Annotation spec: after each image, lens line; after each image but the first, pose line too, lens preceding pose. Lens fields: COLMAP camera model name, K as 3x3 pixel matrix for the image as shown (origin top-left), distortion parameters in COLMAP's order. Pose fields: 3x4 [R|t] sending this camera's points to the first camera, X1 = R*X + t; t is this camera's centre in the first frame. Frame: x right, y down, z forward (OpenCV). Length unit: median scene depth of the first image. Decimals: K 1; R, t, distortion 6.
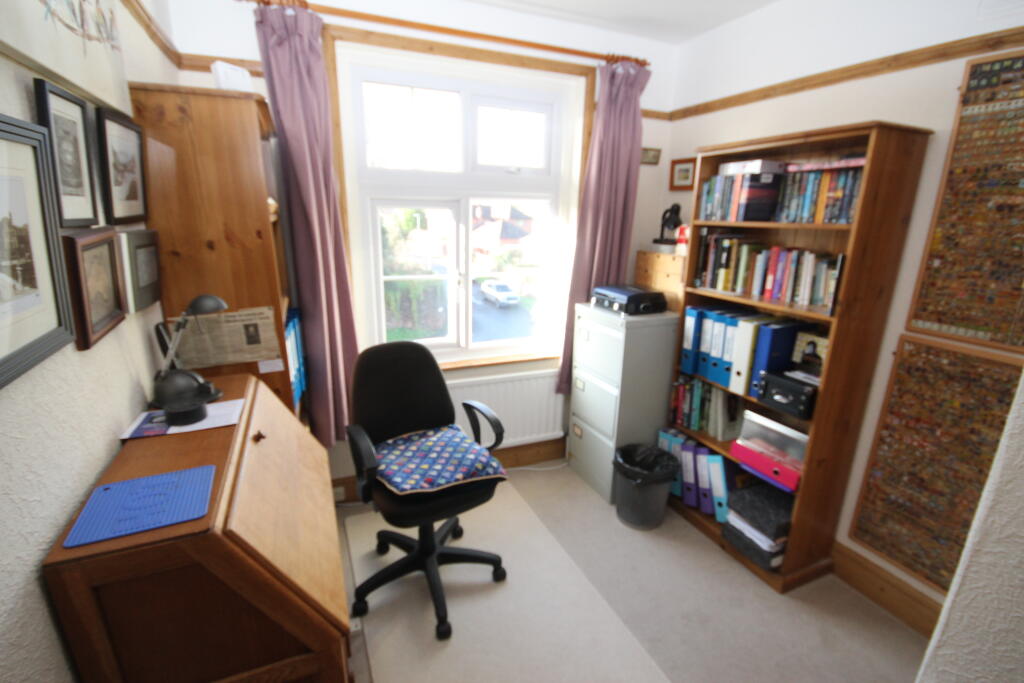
lens RADIAL K [[469.7, 0, 510.5], [0, 469.7, 345.8], [0, 0, 1]] dist [0.000712, -0.000051]
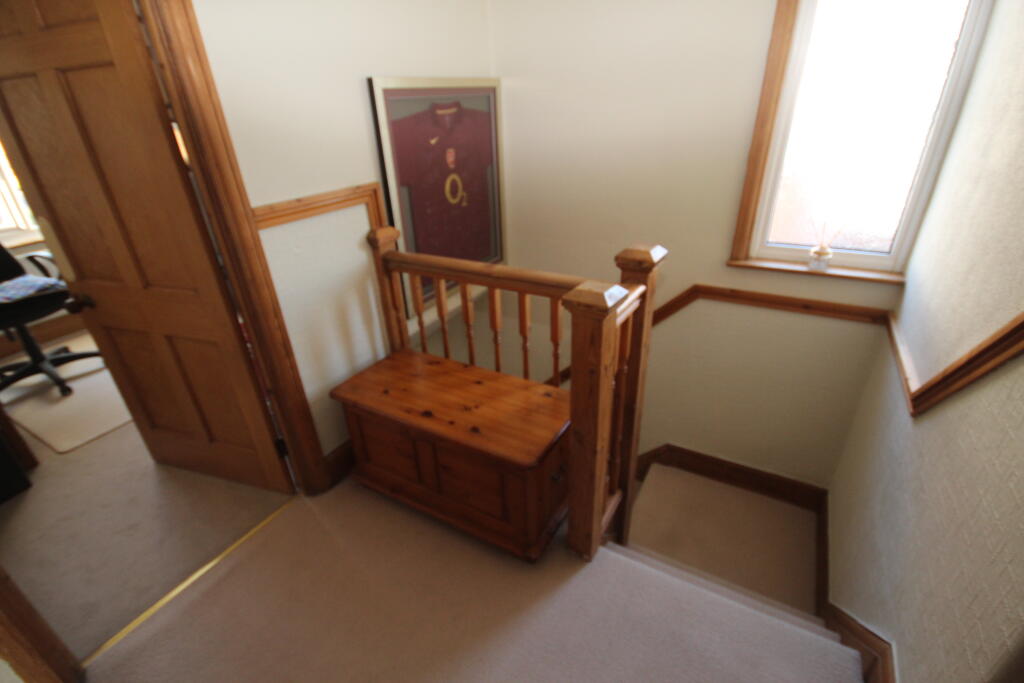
lens RADIAL K [[469.7, 0, 510.5], [0, 469.7, 345.8], [0, 0, 1]] dist [0.000712, -0.000051]
pose [[0.807189, -0.312405, 0.500848, 0.314059], [0.214288, 0.945672, 0.244508, 0.376147], [-0.550024, -0.090039, 0.830281, -1.105890]]
